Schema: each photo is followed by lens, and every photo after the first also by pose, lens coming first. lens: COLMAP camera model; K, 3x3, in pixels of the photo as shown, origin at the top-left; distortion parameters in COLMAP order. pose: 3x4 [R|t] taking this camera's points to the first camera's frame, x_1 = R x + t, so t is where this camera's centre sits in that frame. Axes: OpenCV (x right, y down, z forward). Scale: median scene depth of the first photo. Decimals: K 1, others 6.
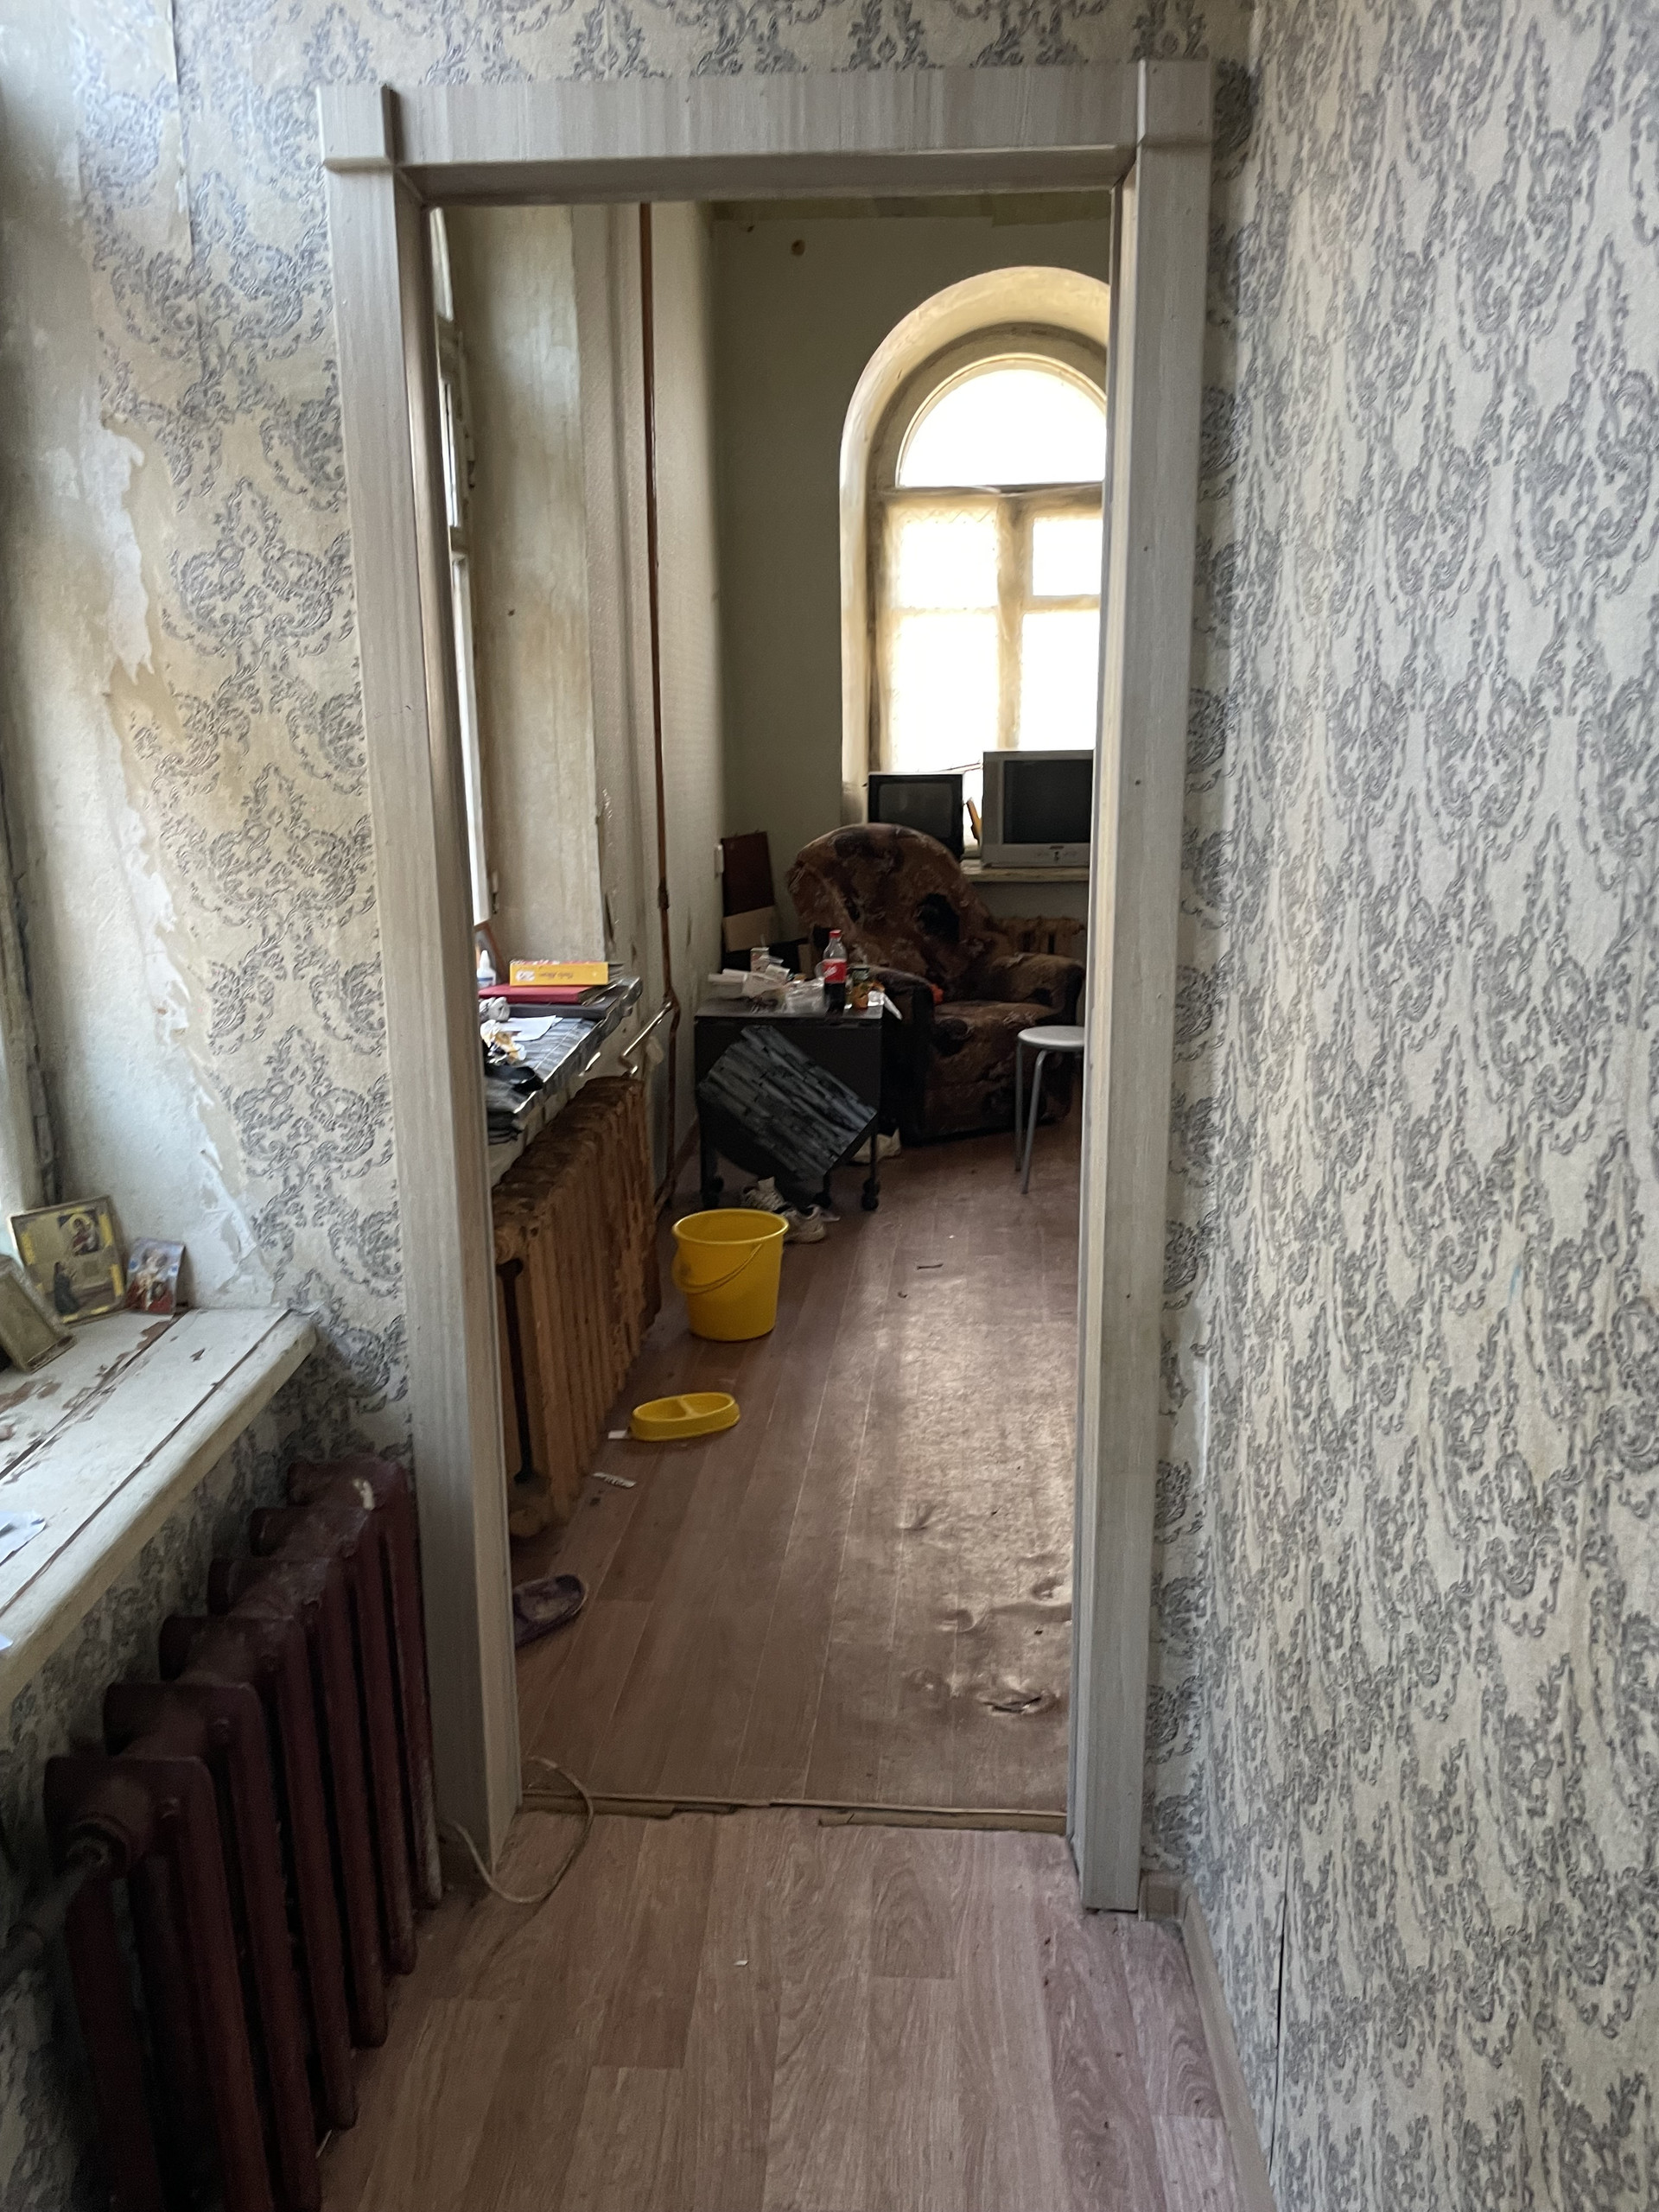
lens RADIAL K [[1679.5, 0, 843.0], [0, 1679.5, 1114.0], [0, 0, 1]] dist [0.013758, -0.003372]
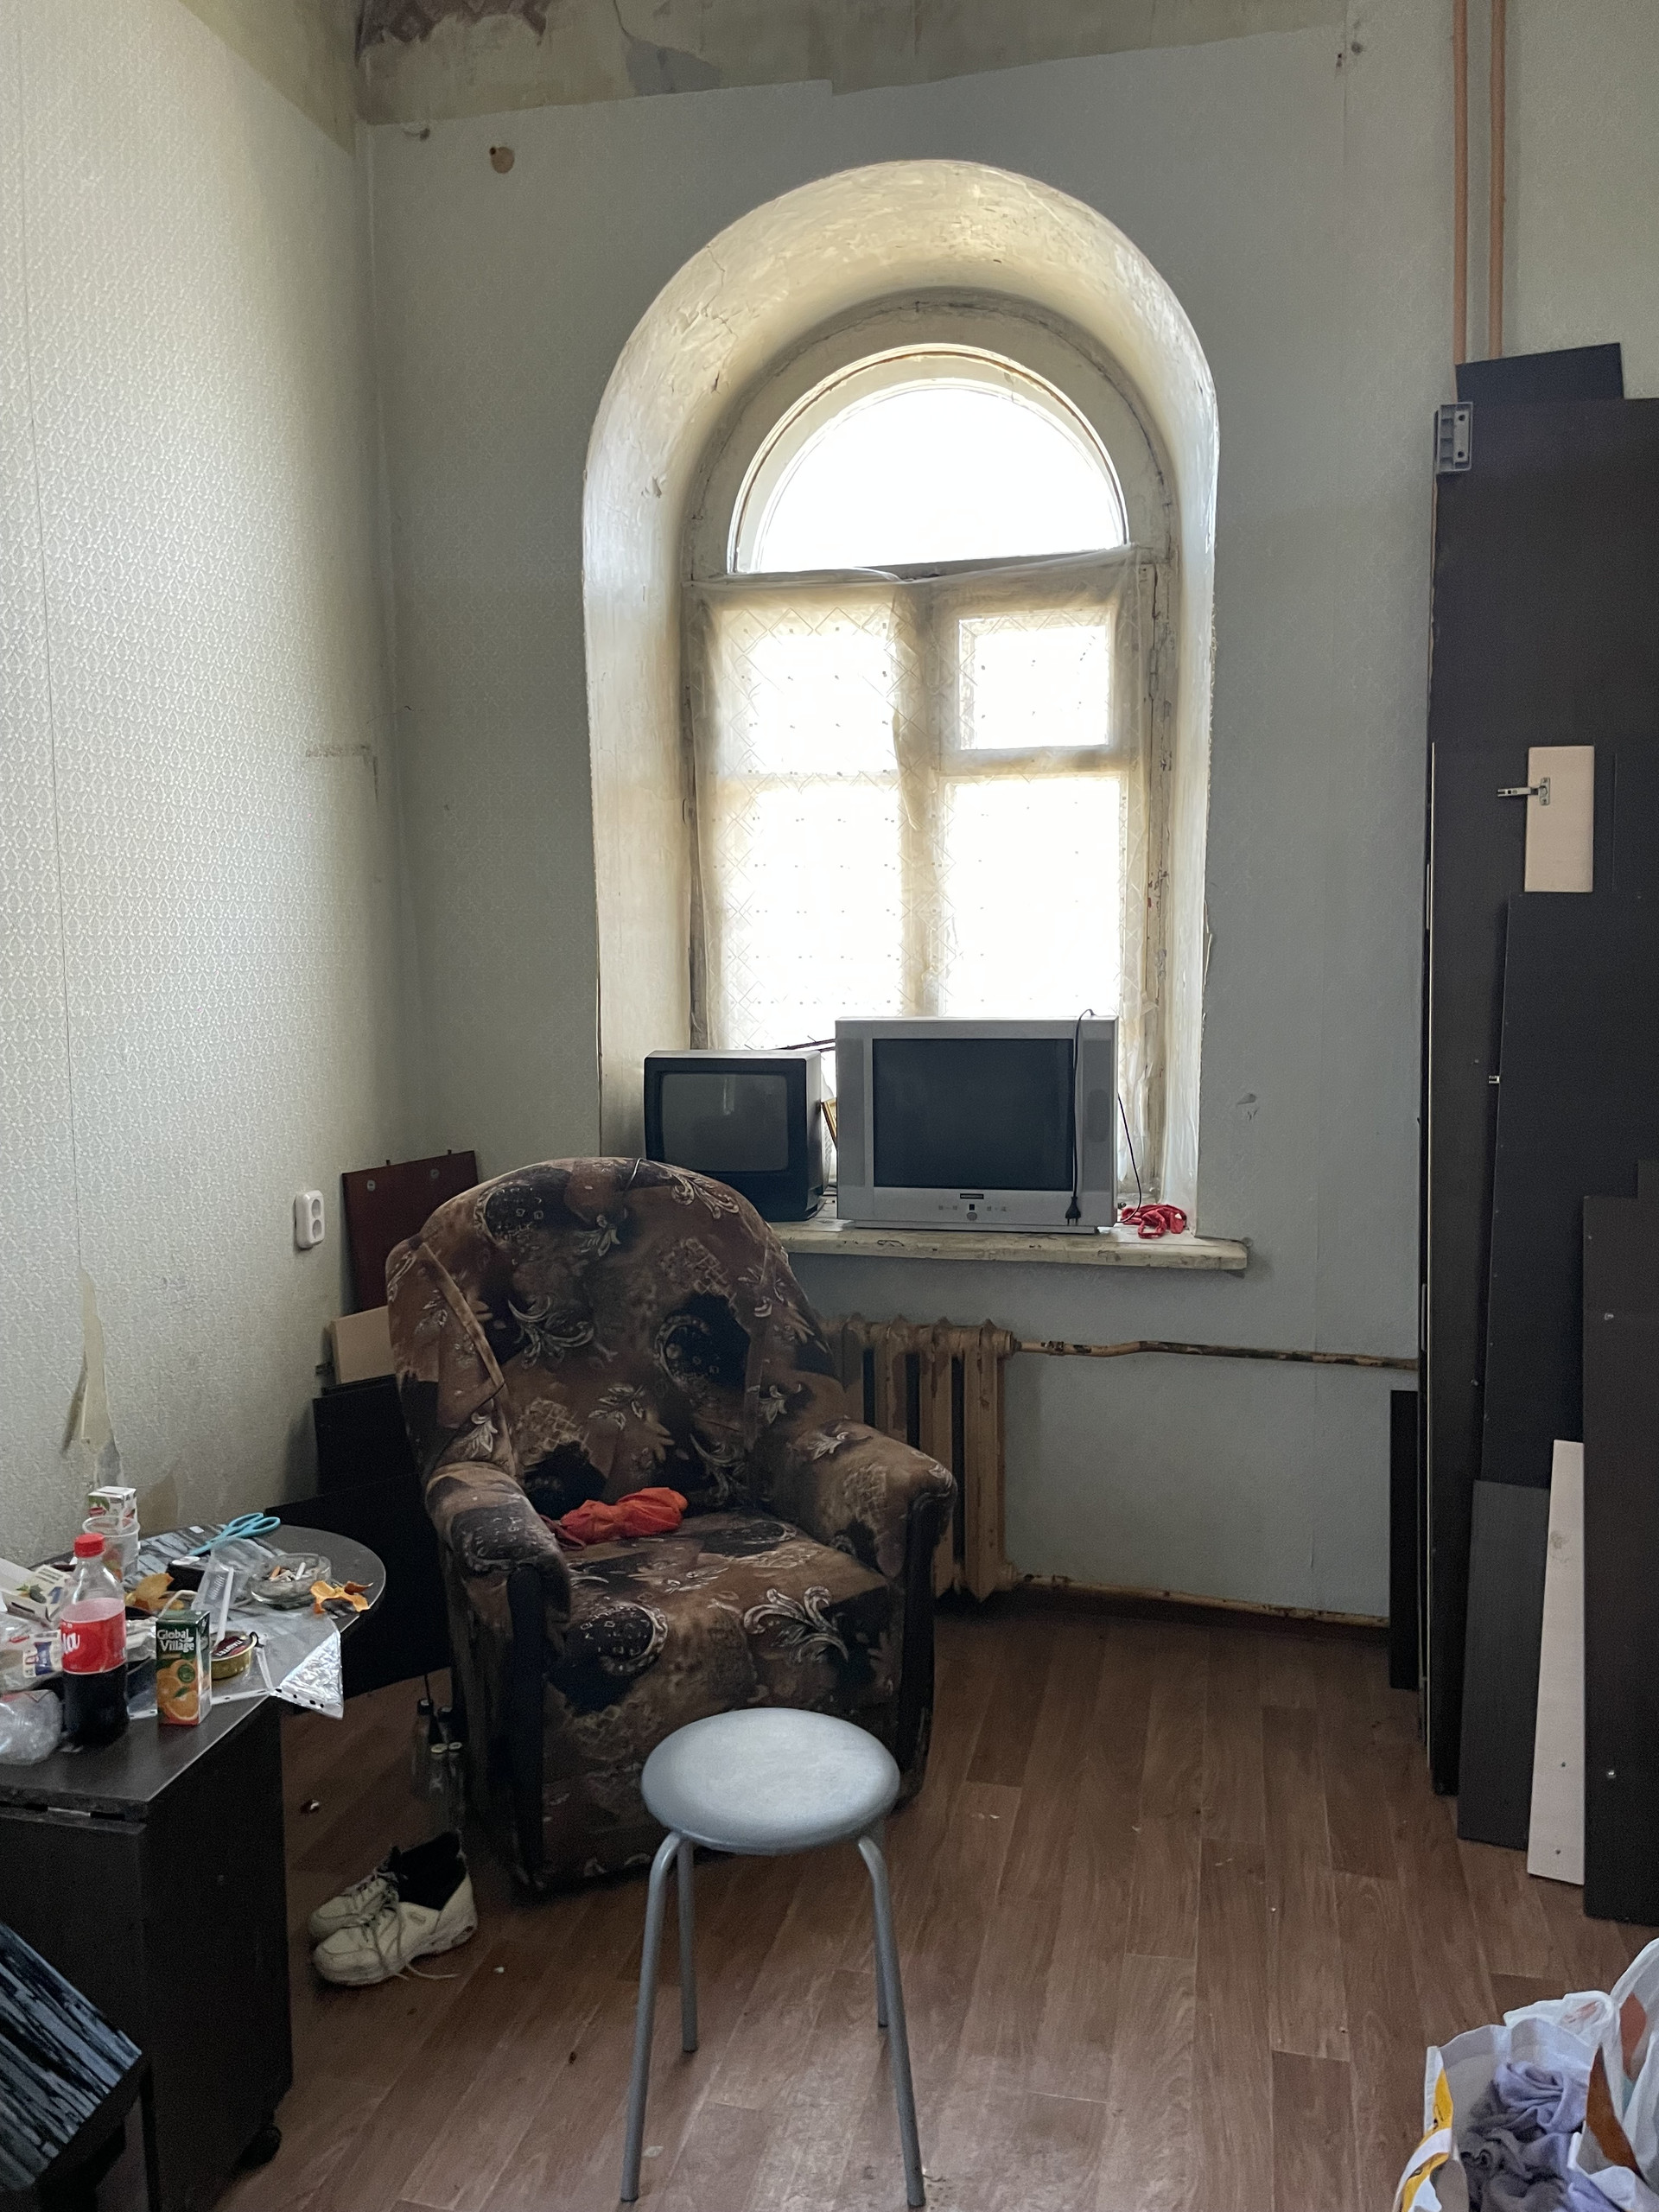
lens RADIAL K [[1679.5, 0, 815.6], [0, 1679.5, 1098.4], [0, 0, 1]] dist [0.013758, -0.003372]
pose [[0.989184, 0.018209, -0.145545, 0.153521], [-0.036467, 0.991639, -0.123782, -0.118890], [0.142074, 0.127751, 0.981578, 0.449901]]
